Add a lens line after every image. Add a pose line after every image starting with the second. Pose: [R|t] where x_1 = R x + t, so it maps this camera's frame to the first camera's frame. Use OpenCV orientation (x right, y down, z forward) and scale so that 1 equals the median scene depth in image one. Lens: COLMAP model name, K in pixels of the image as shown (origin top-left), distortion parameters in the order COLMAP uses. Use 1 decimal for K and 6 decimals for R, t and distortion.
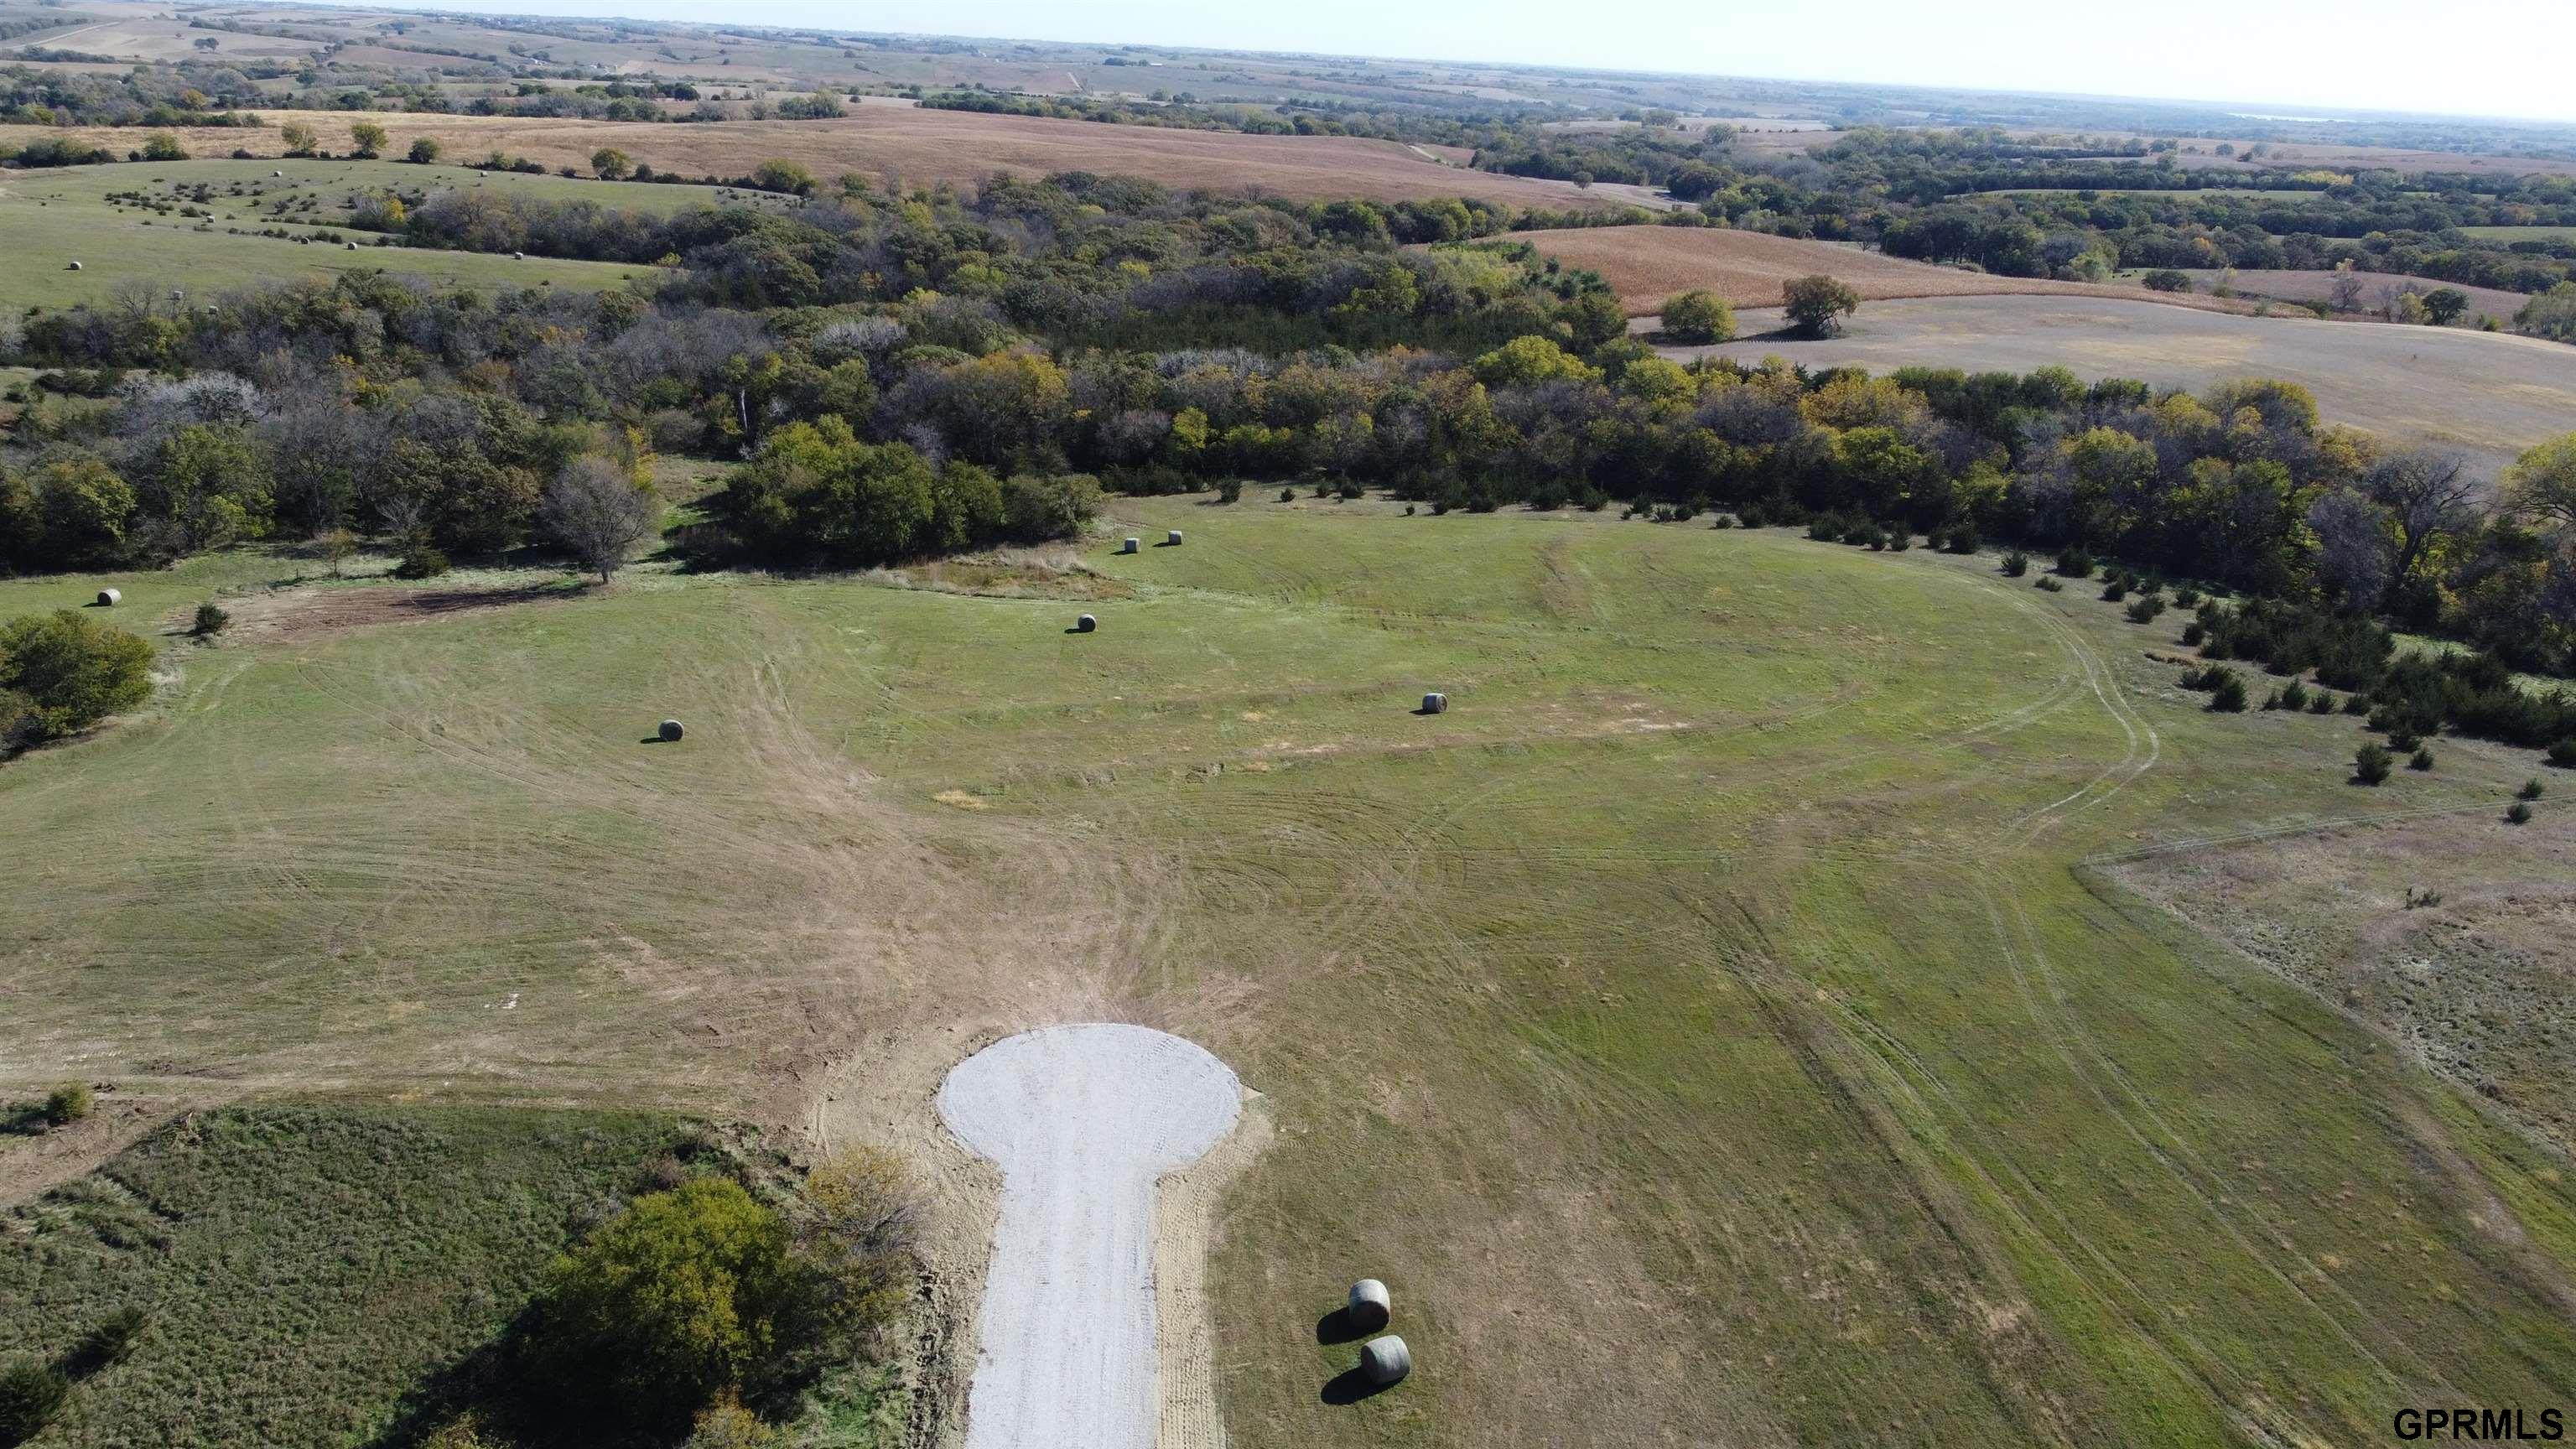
lens RADIAL K [[1972.1, 0, 1295.6], [0, 1972.1, 711.0], [0, 0, 1]] dist [-0.003392, -0.002845]
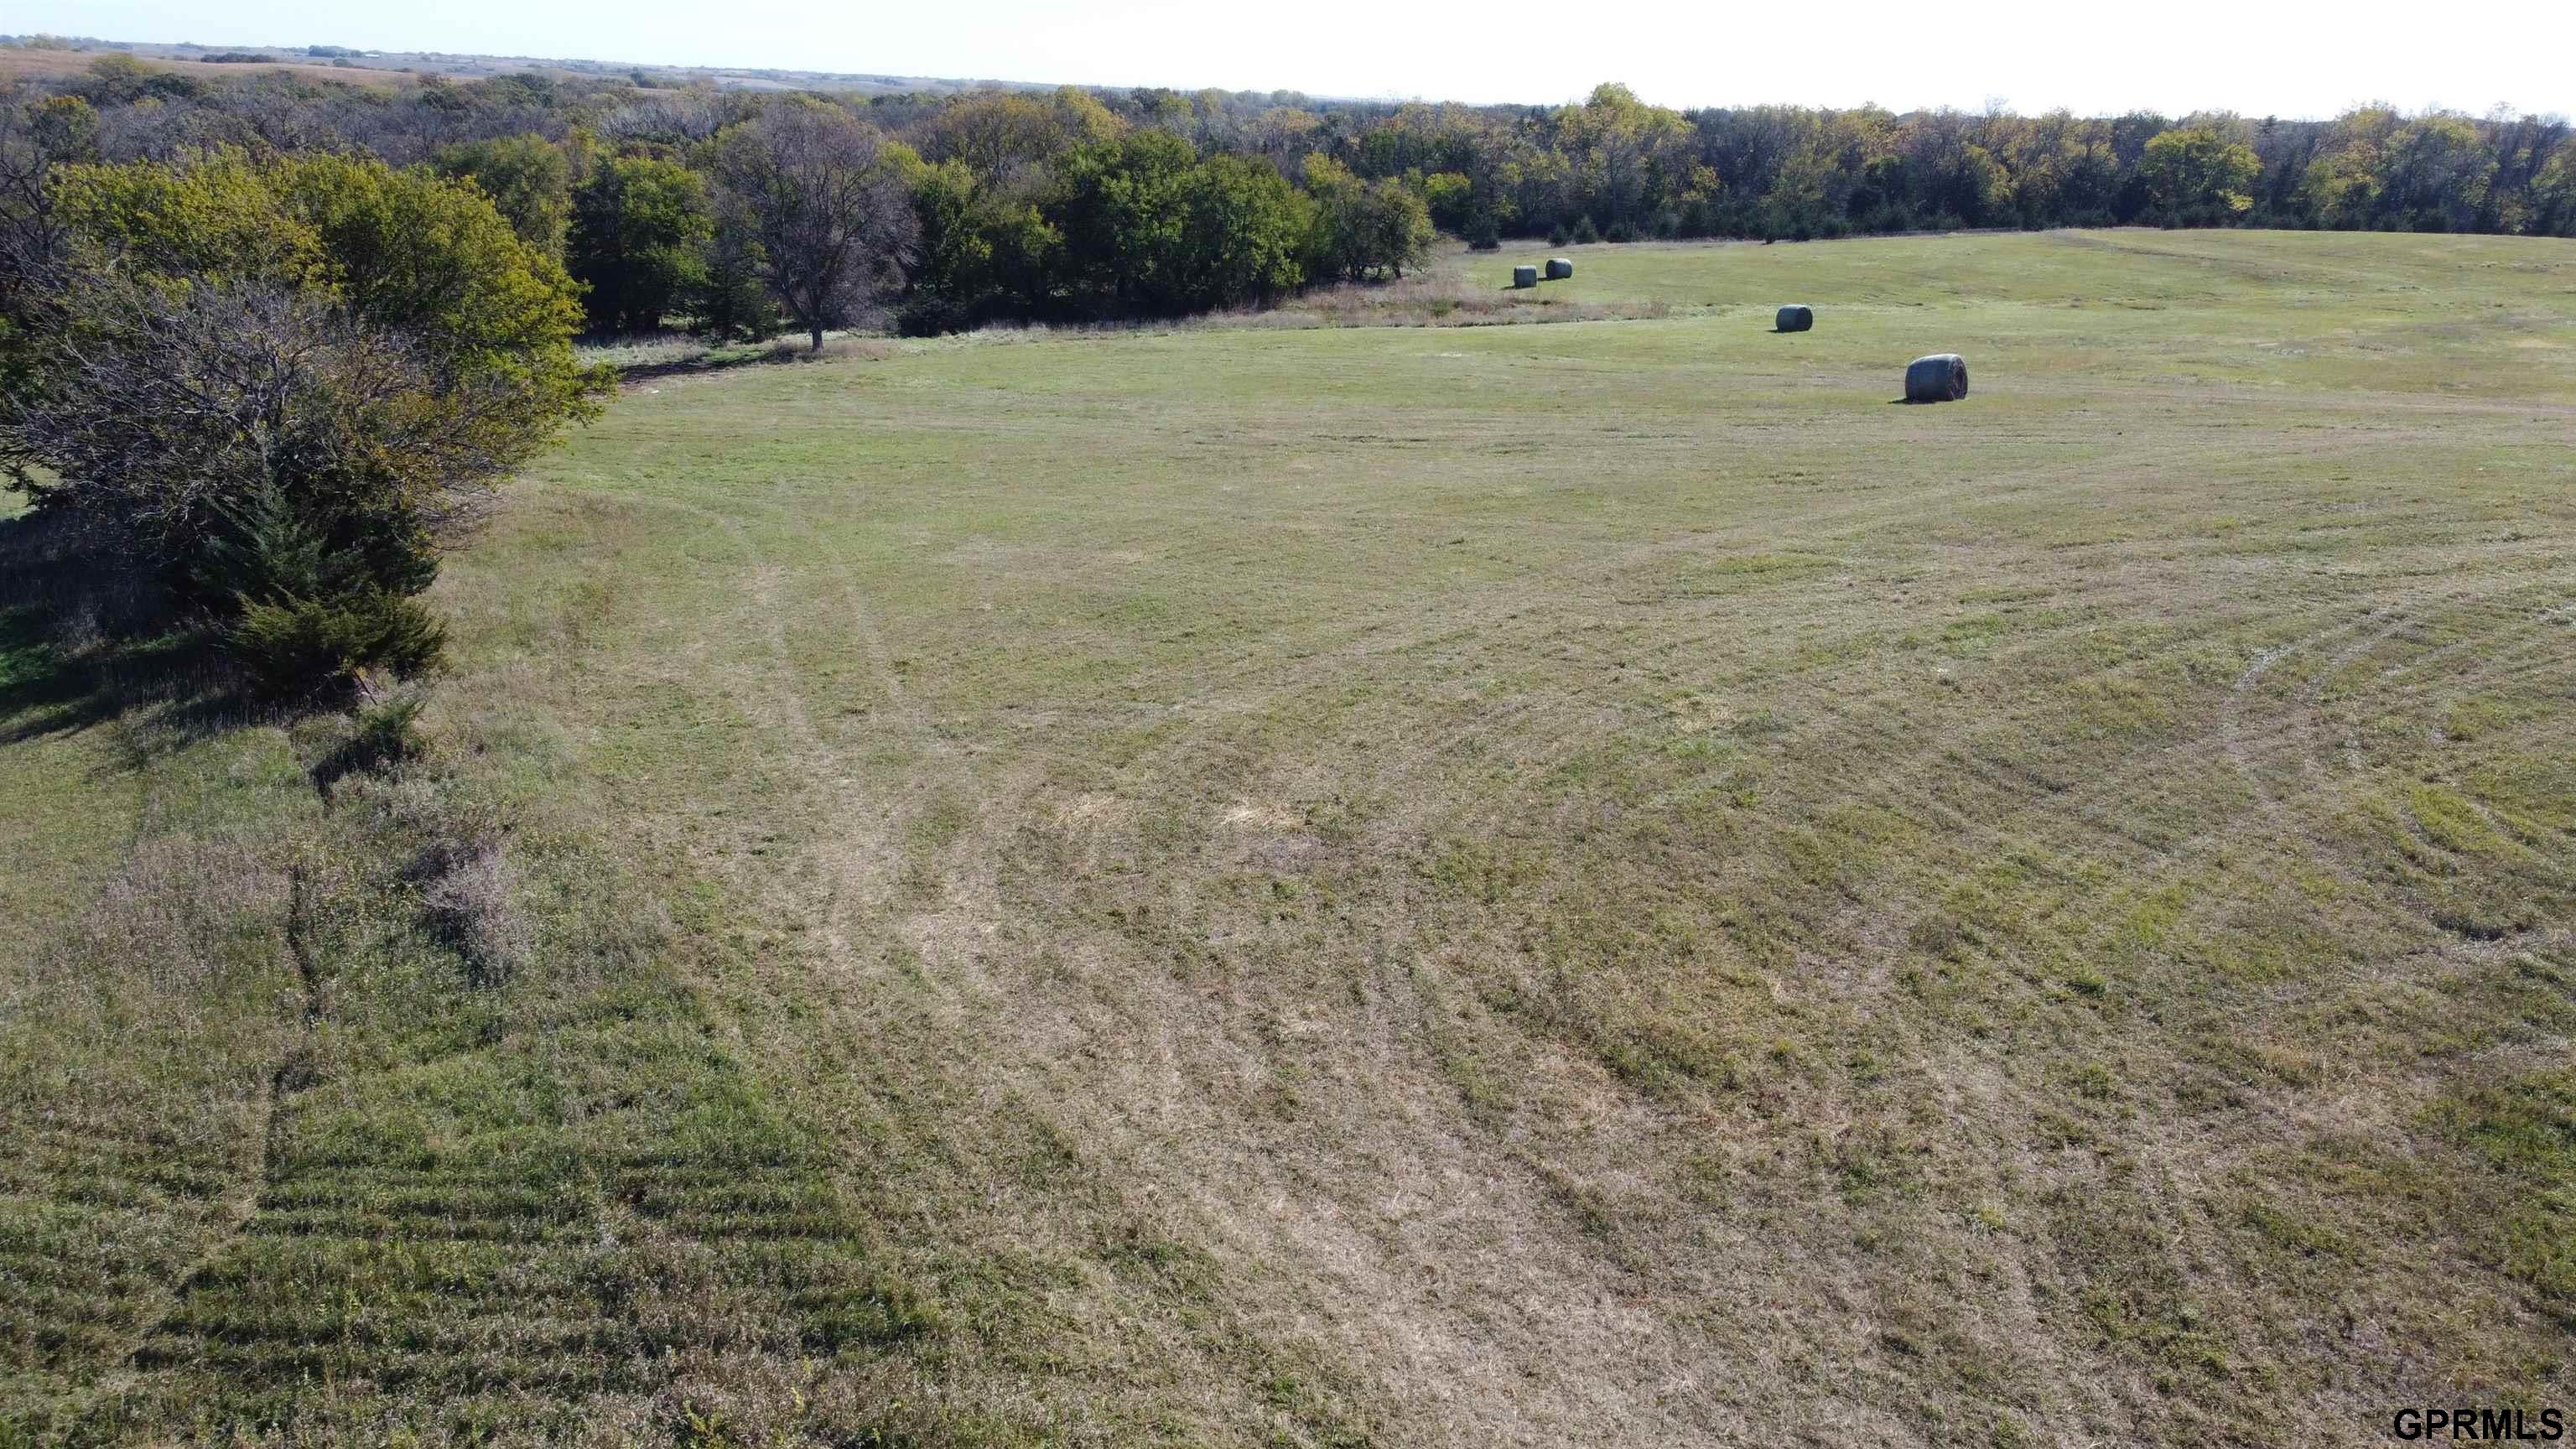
lens RADIAL K [[1972.1, 0, 1295.6], [0, 1972.1, 711.0], [0, 0, 1]] dist [-0.003392, -0.002845]
pose [[0.929856, -0.116592, 0.348961, -0.211950], [0.117018, 0.992930, 0.019938, 0.019520], [-0.348819, 0.022295, 0.936925, 0.222086]]
